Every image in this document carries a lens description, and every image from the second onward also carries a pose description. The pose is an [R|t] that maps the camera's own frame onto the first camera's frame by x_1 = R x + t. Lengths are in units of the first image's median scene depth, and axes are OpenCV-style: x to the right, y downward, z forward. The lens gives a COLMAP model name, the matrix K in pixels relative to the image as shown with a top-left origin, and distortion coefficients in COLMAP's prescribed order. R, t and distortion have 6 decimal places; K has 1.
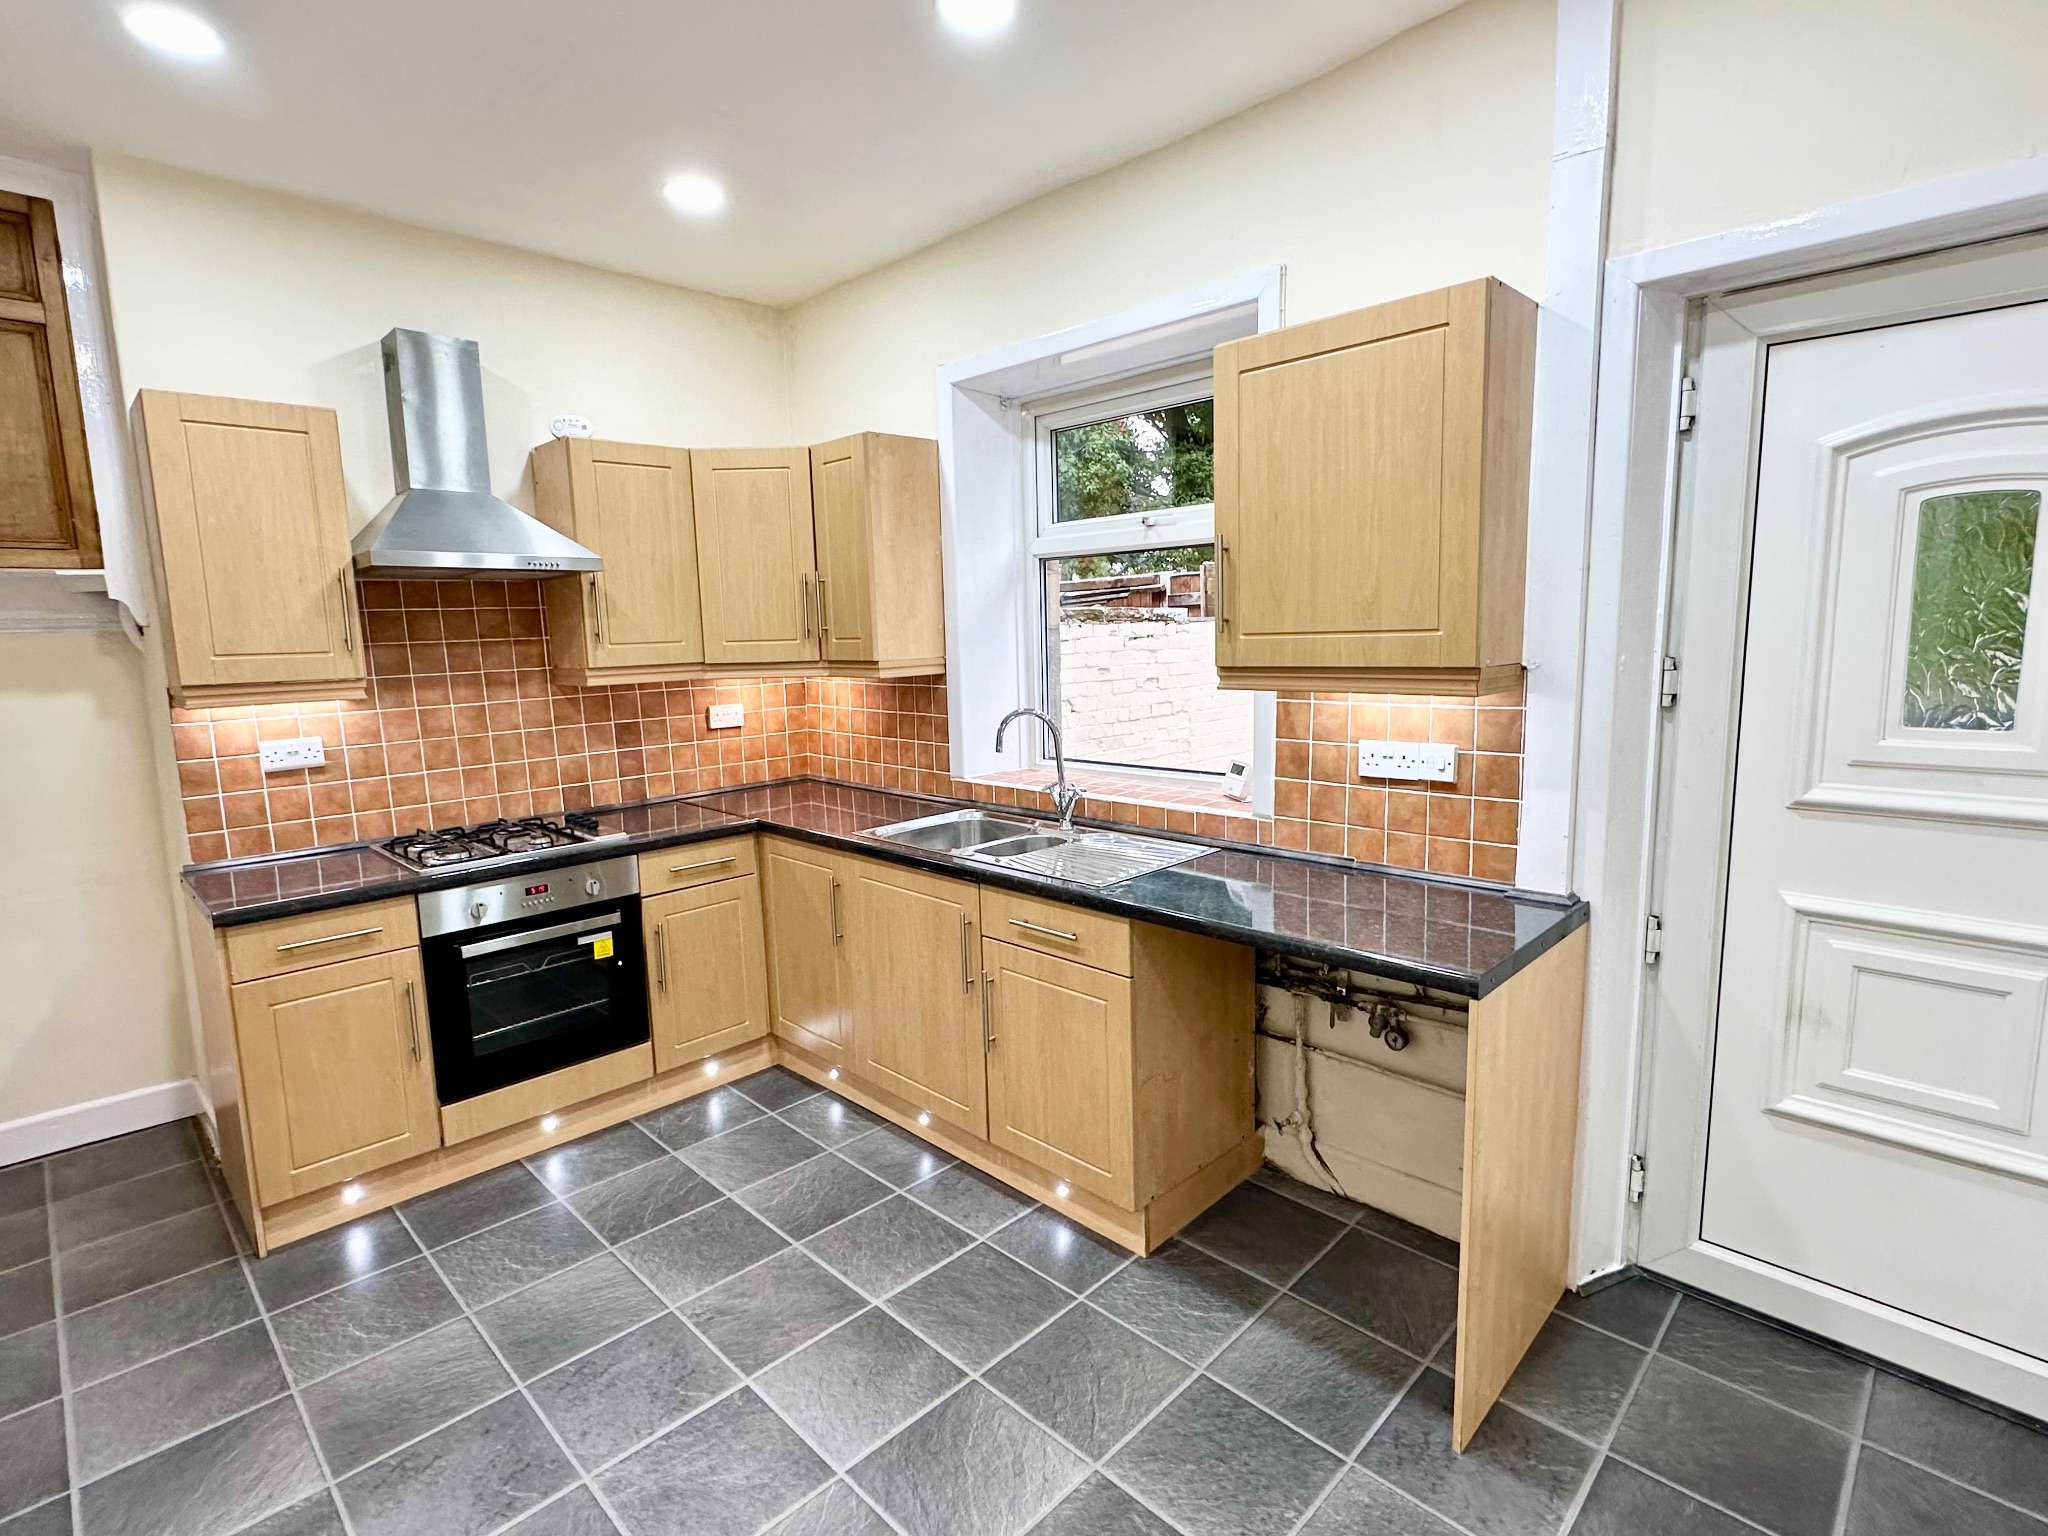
lens RADIAL K [[1005.4, 0, 1022.0], [0, 1005.4, 761.7], [0, 0, 1]] dist [-0.018467, 0.000069]
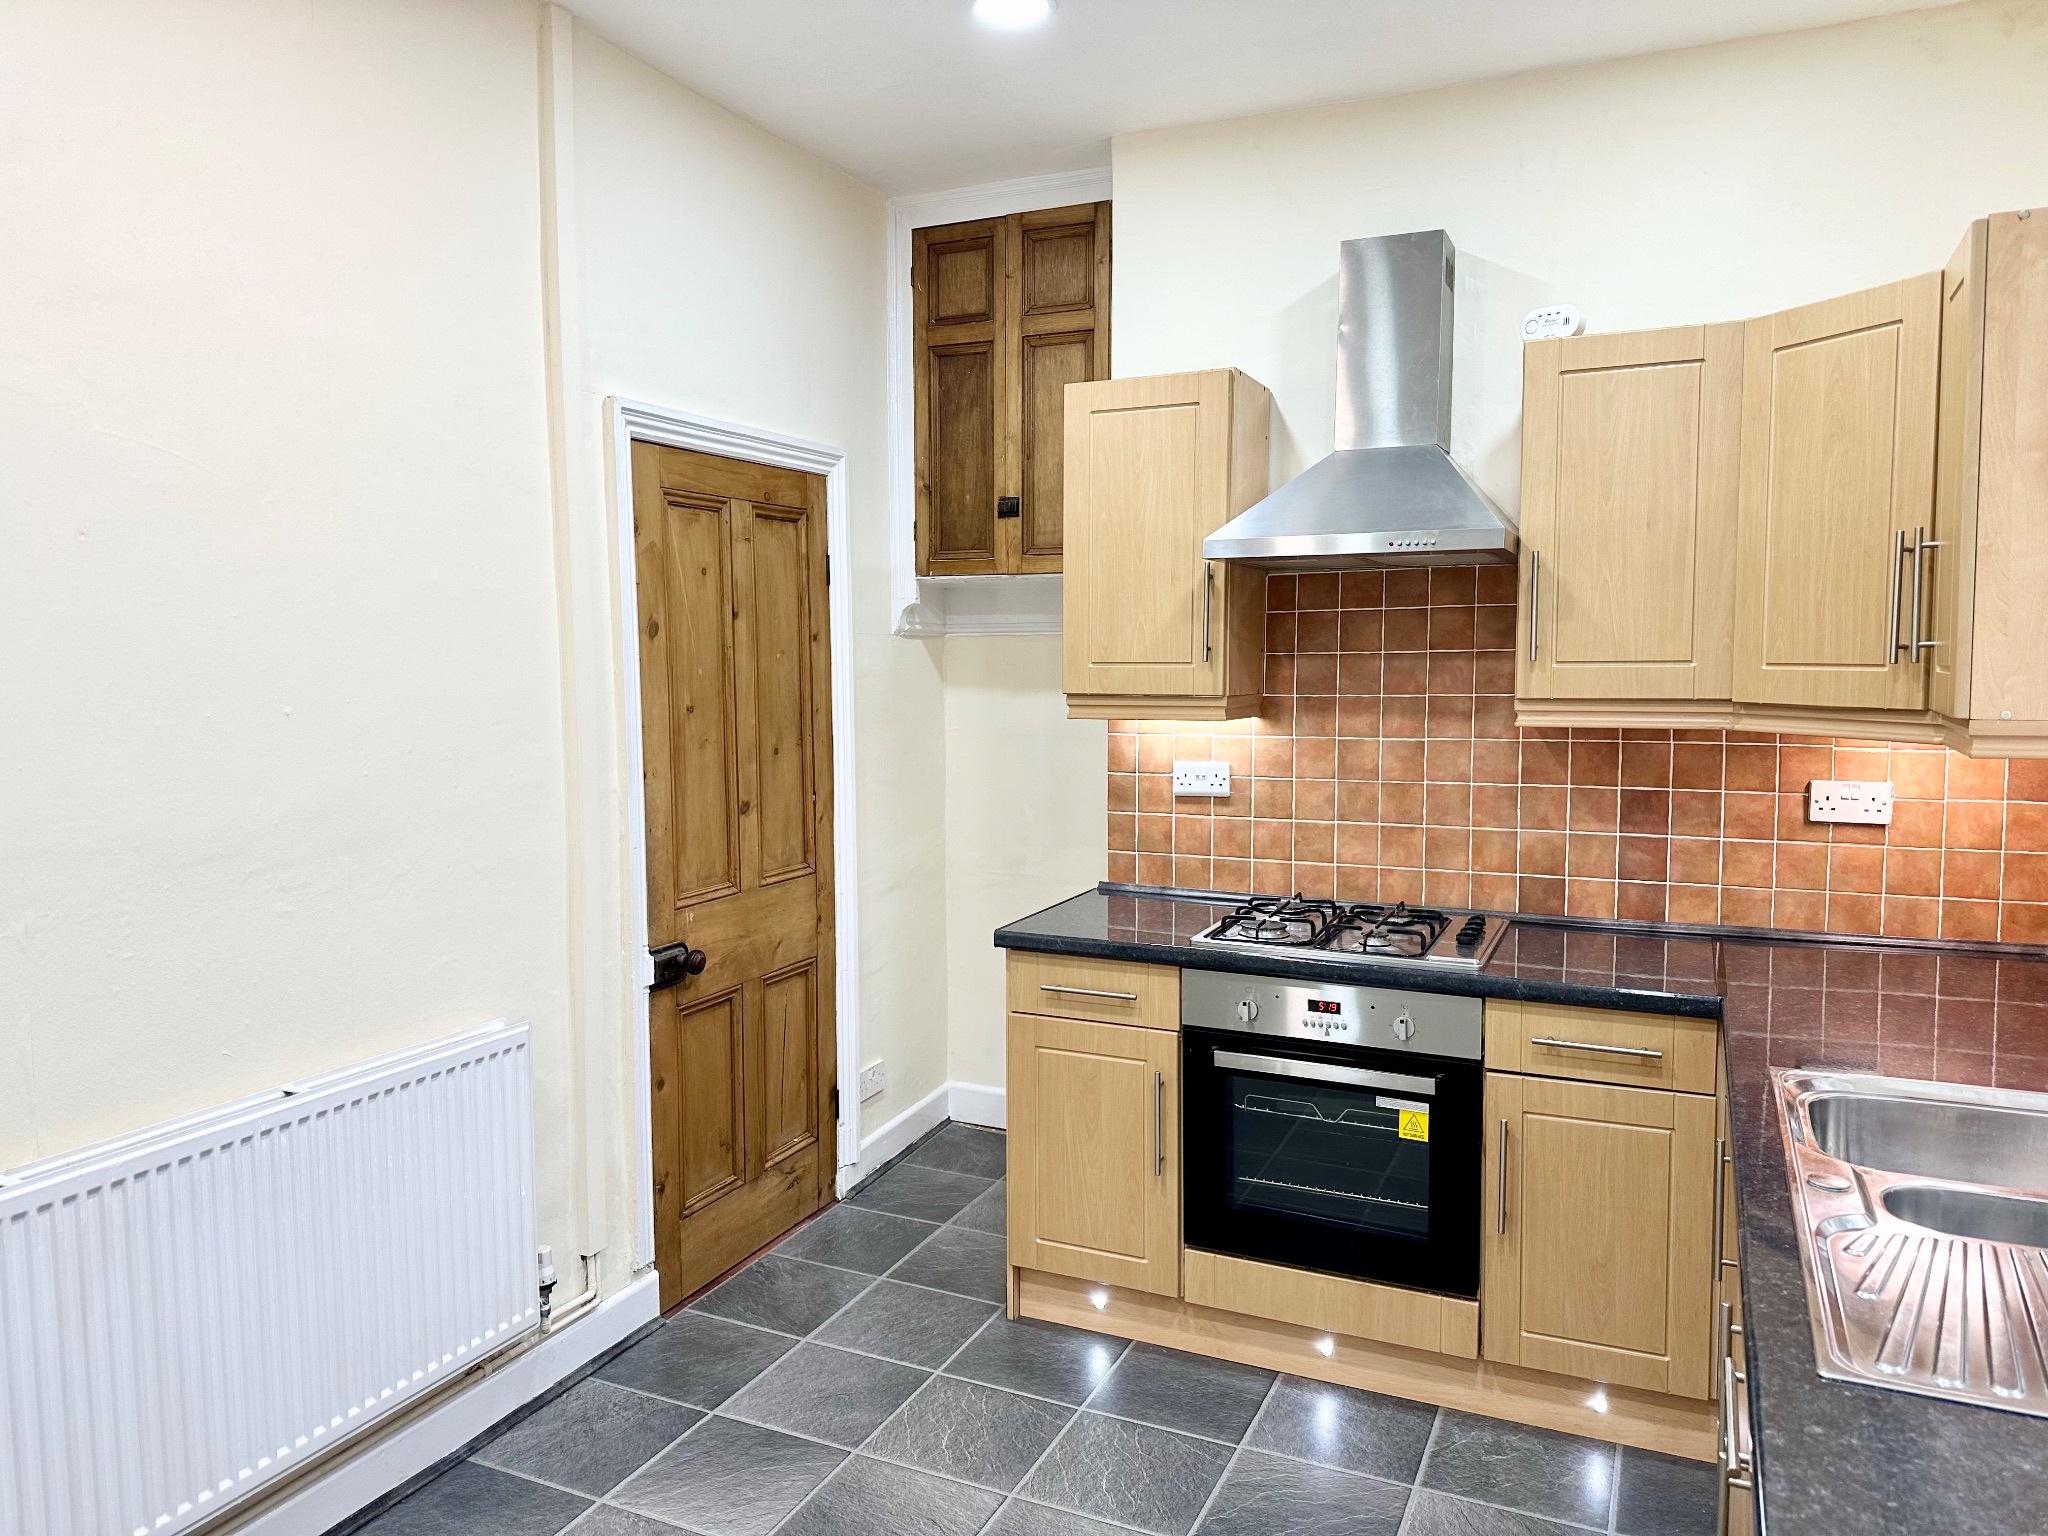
lens RADIAL K [[1429.6, 0, 1023.0], [0, 1429.6, 759.4], [0, 0, 1]] dist [0.058346, -0.067546]
pose [[0.335940, 0.095566, -0.937023, 0.341027], [-0.129125, 0.990119, 0.054687, -0.065904], [0.932990, 0.102622, 0.344961, 0.396942]]
